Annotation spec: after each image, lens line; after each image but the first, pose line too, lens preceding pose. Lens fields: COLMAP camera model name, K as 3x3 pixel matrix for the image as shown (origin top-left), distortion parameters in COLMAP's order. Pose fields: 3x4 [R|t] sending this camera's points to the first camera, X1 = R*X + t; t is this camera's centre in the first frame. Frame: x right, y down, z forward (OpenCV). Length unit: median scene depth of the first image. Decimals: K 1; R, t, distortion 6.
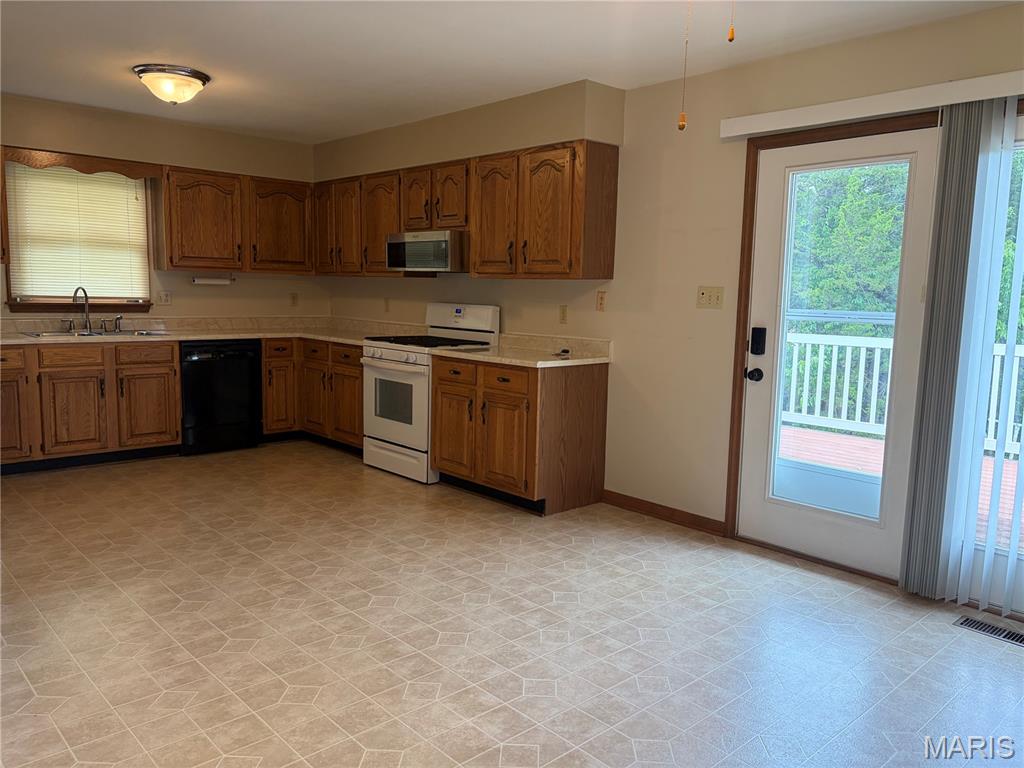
lens RADIAL K [[767.9, 0, 521.6], [0, 767.9, 381.3], [0, 0, 1]] dist [0.040293, -0.028411]
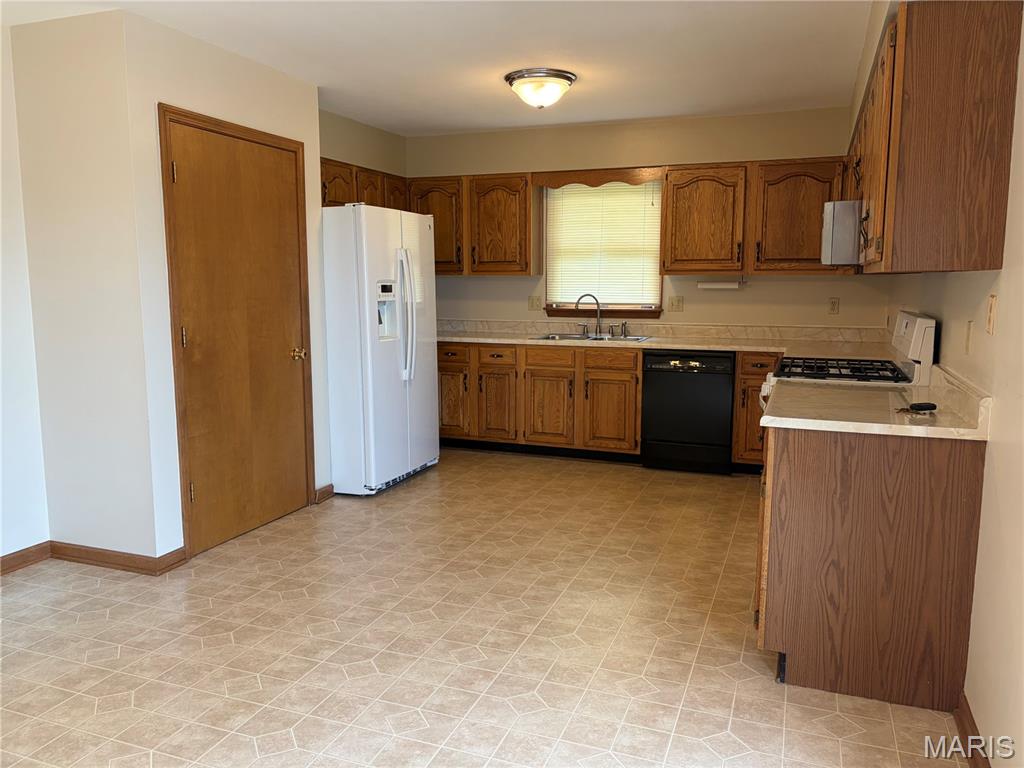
lens RADIAL K [[767.9, 0, 514.9], [0, 767.9, 387.9], [0, 0, 1]] dist [0.040293, -0.028411]
pose [[0.438281, 0.102107, -0.893019, 0.379541], [-0.097360, 0.993074, 0.065765, -0.055513], [0.893549, 0.058121, 0.445187, 0.469462]]
